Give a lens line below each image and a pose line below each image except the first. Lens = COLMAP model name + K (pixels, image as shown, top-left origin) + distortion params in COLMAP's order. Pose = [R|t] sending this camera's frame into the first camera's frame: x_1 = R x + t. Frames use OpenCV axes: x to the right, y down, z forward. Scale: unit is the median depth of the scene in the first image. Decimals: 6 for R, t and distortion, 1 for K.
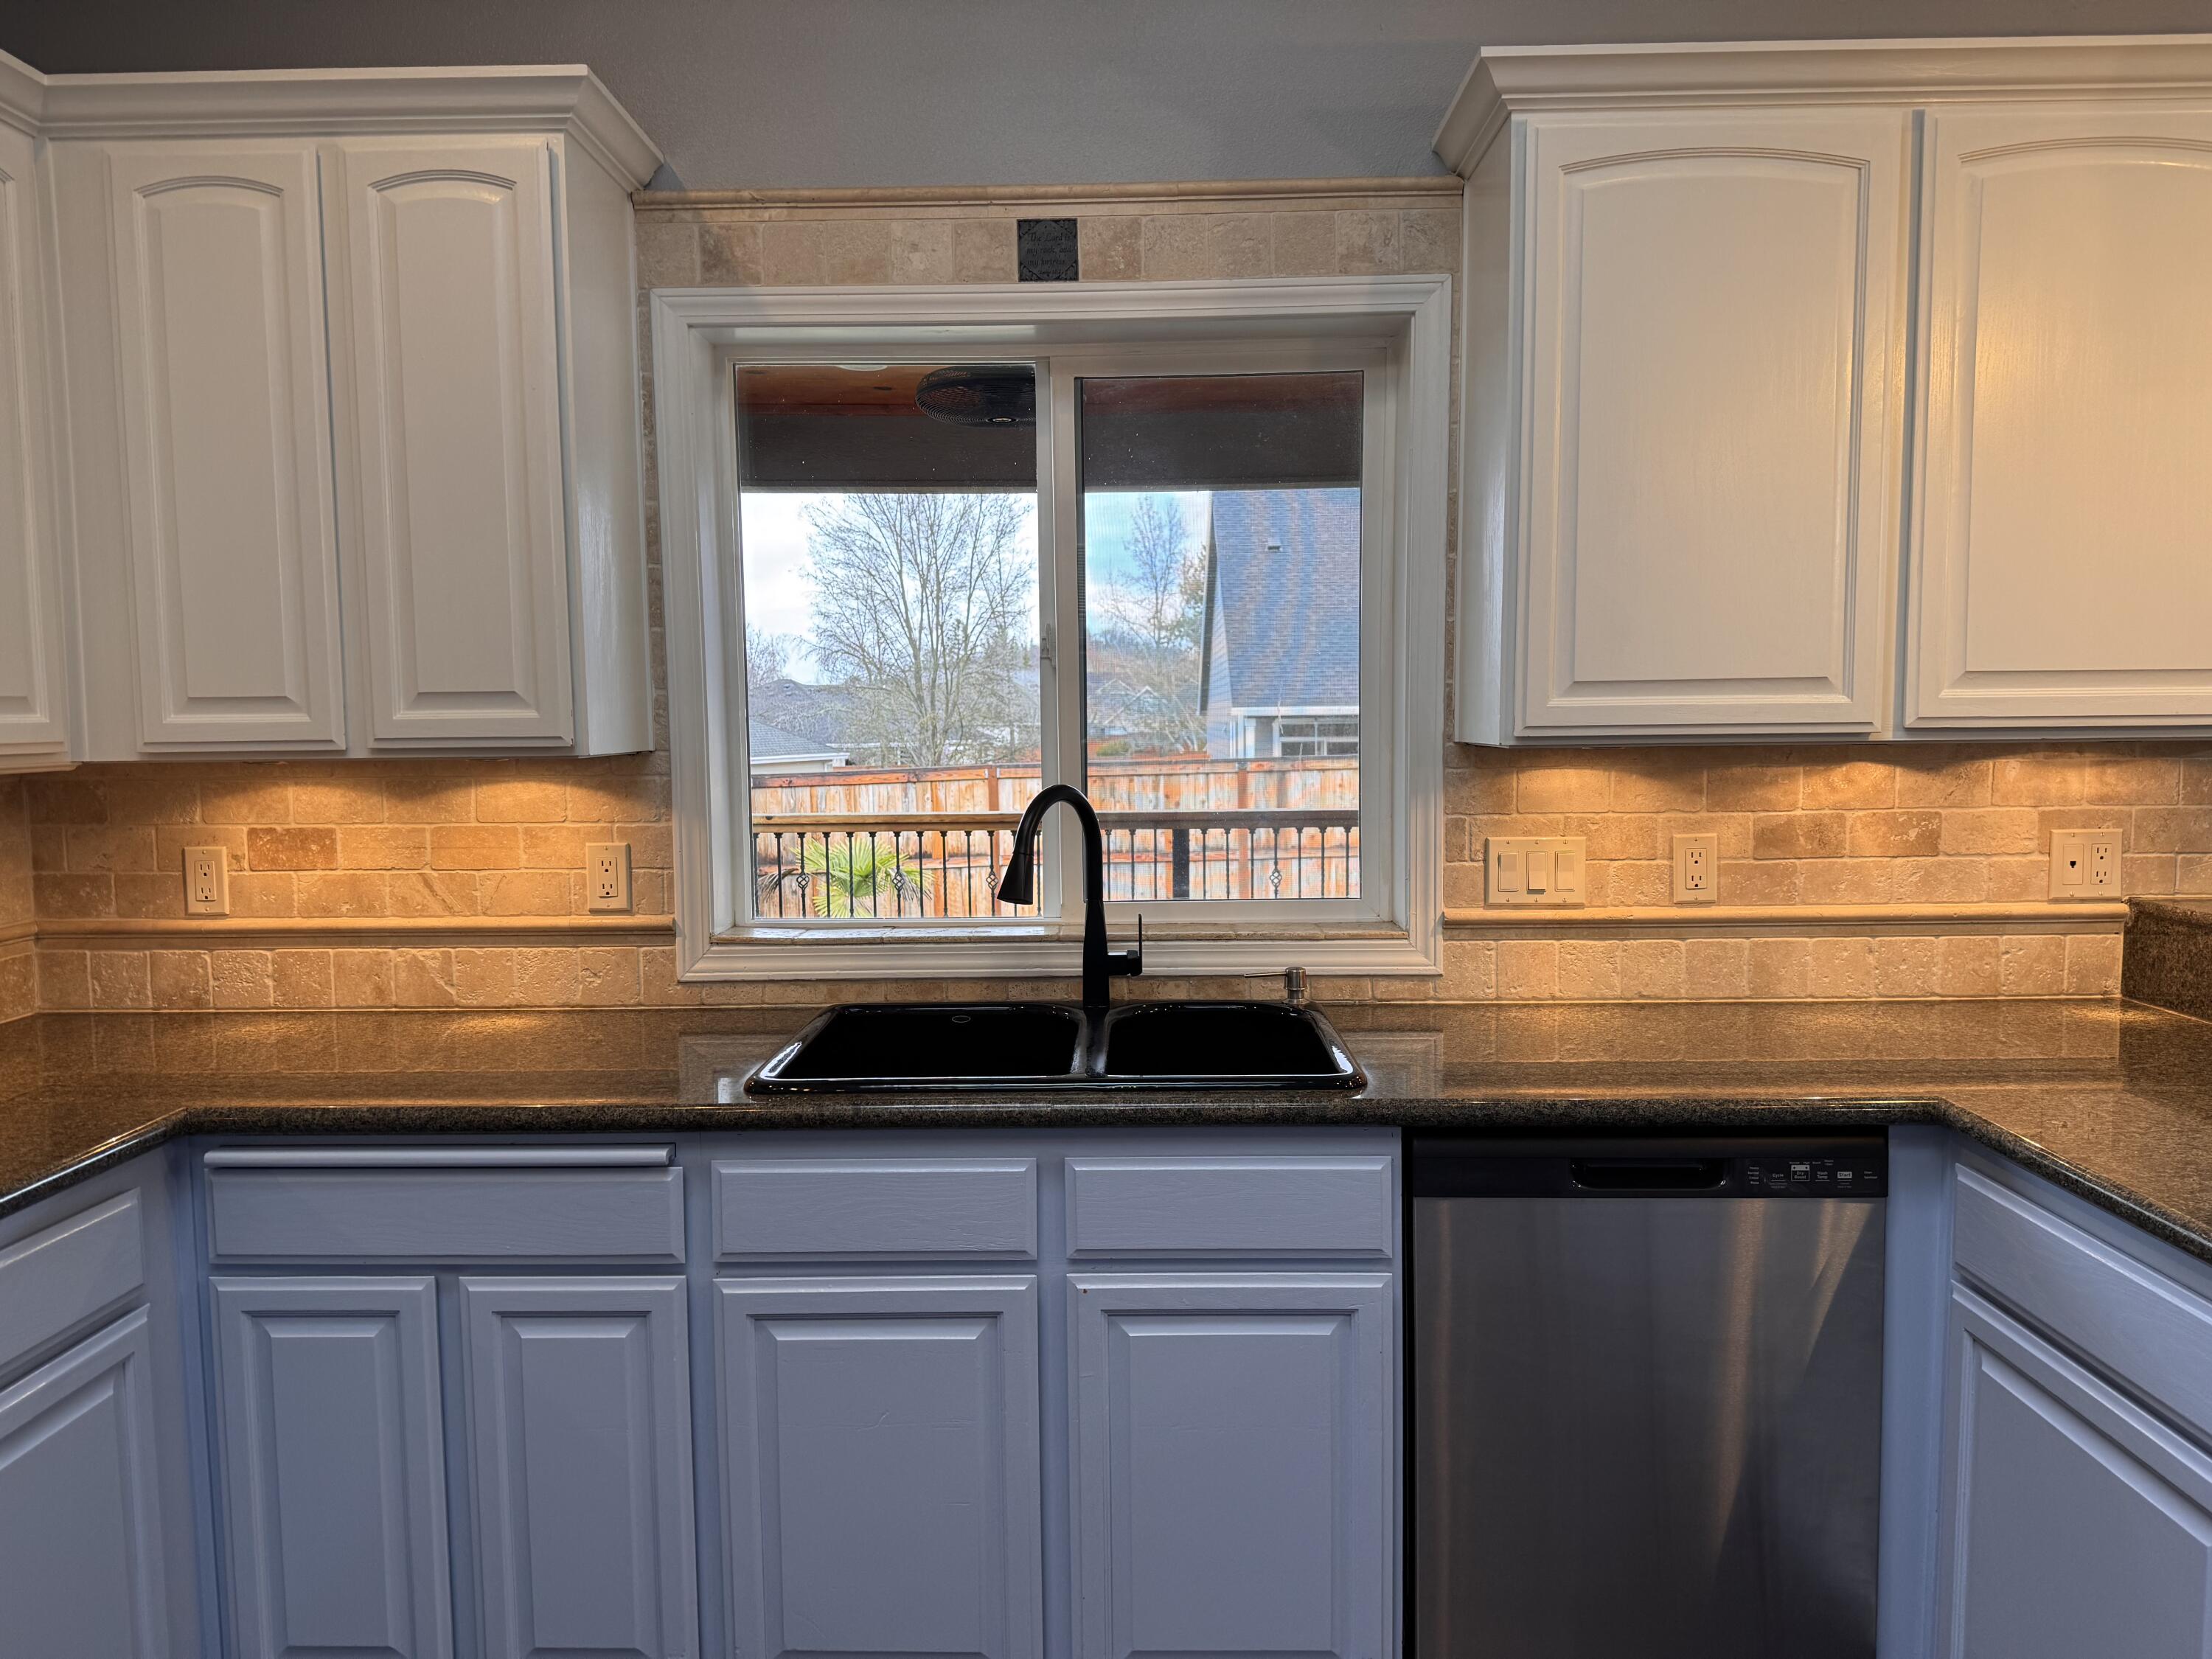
lens RADIAL K [[1556.9, 0, 1126.5], [0, 1556.9, 834.4], [0, 0, 1]] dist [0.073972, -0.088962]
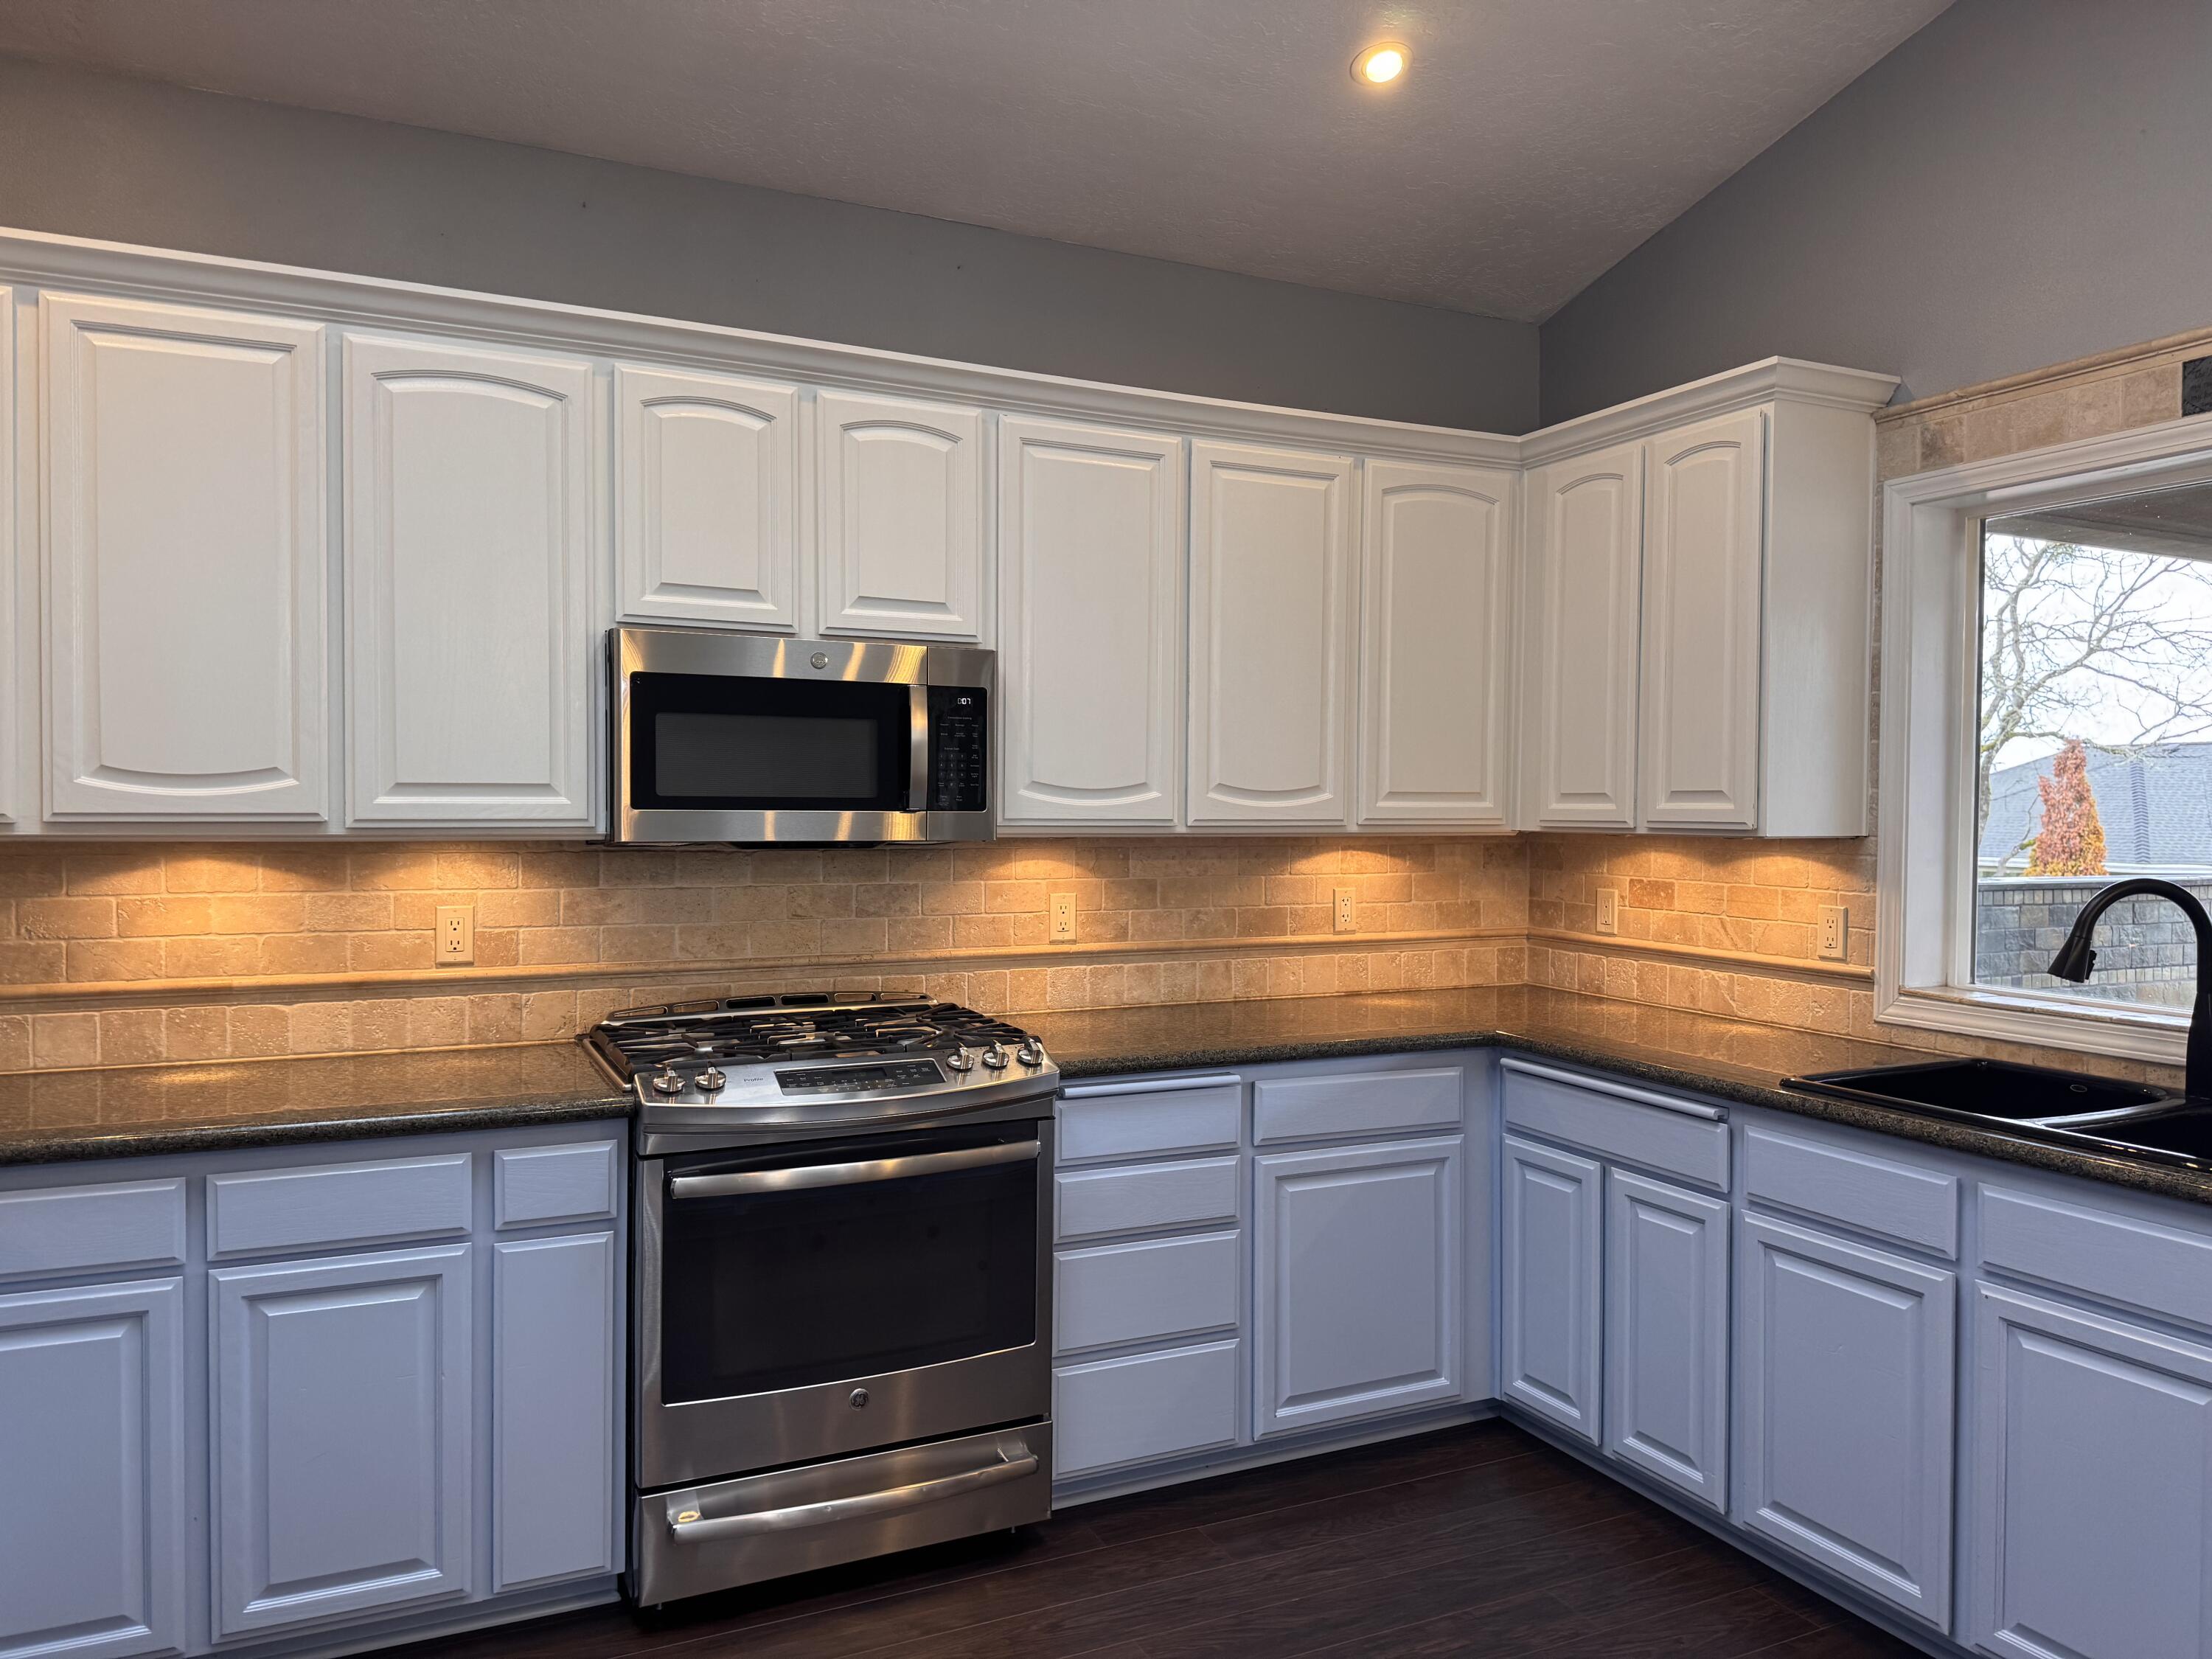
lens RADIAL K [[1556.9, 0, 1096.5], [0, 1556.9, 827.1], [0, 0, 1]] dist [0.073972, -0.088962]
pose [[0.440620, 0.030278, -0.897183, 0.576625], [-0.083313, 0.996497, -0.007286, 0.000512], [0.893819, 0.077957, 0.441599, -0.127985]]
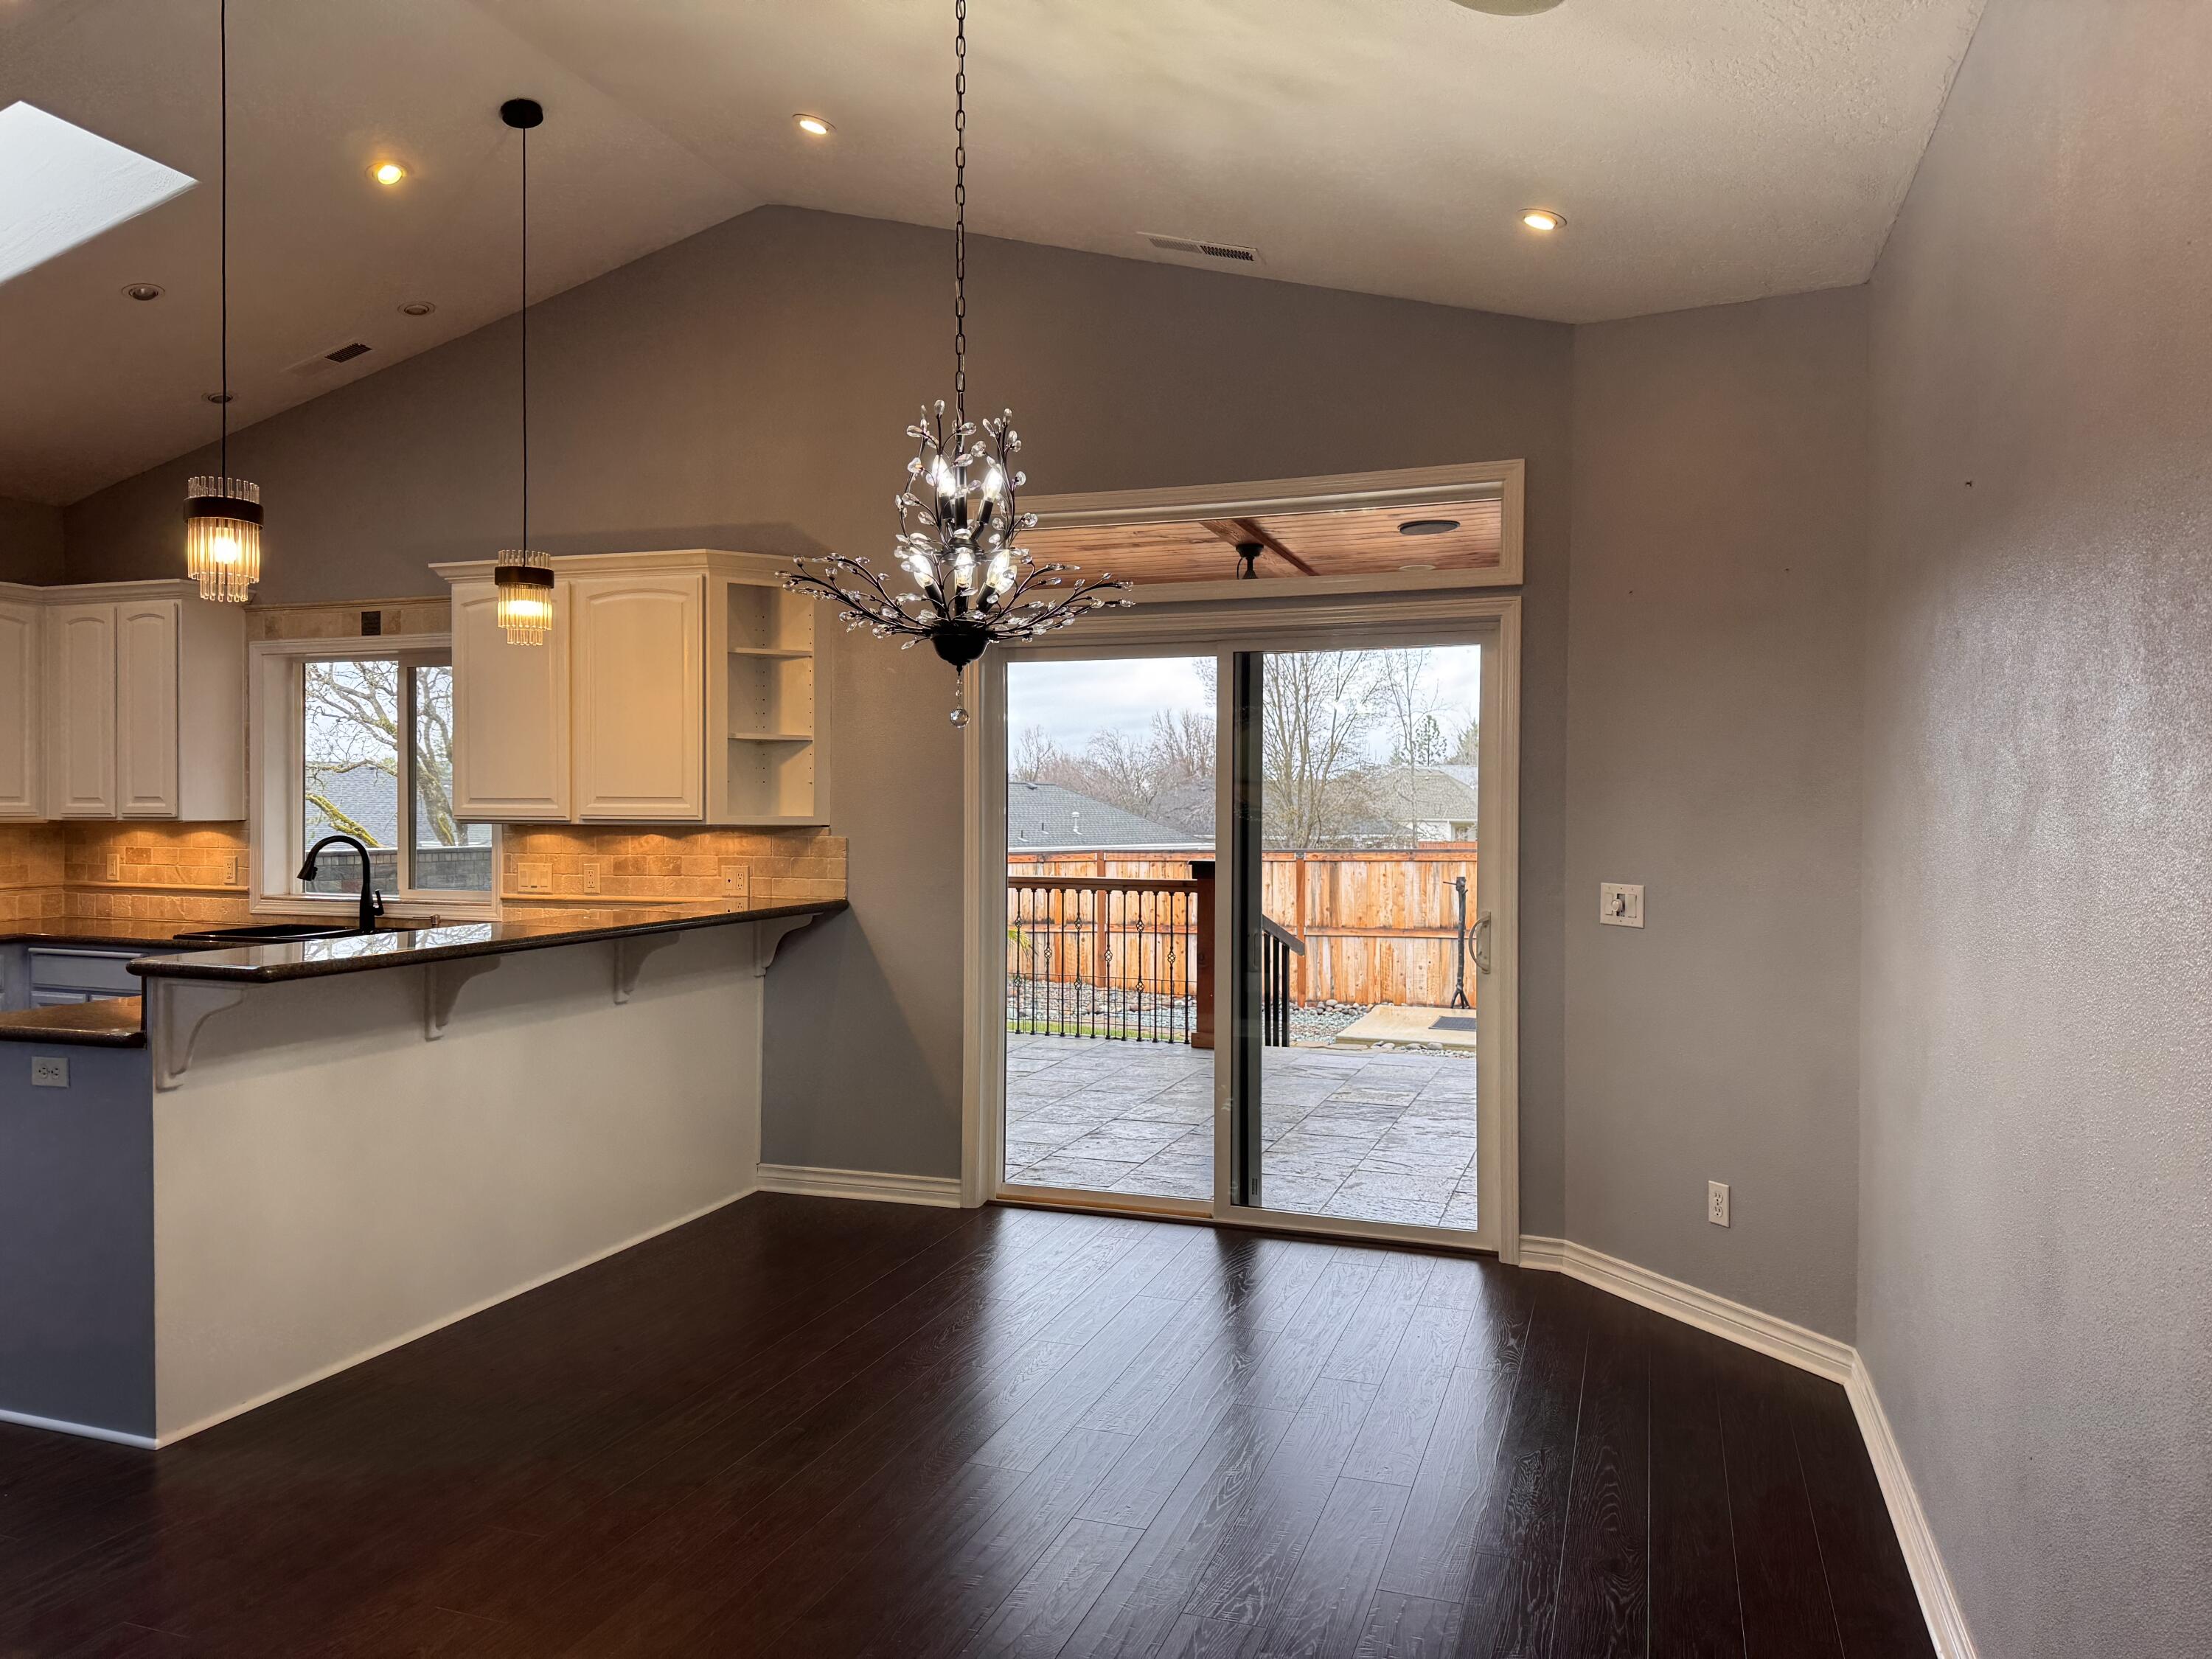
lens RADIAL K [[1556.9, 0, 1116.9], [0, 1556.9, 825.4], [0, 0, 1]] dist [0.073972, -0.088962]
pose [[0.947334, 0.018562, -0.319709, 1.845981], [-0.039612, 0.997444, -0.059465, 0.050731], [0.317788, 0.068997, 0.945648, -0.956726]]
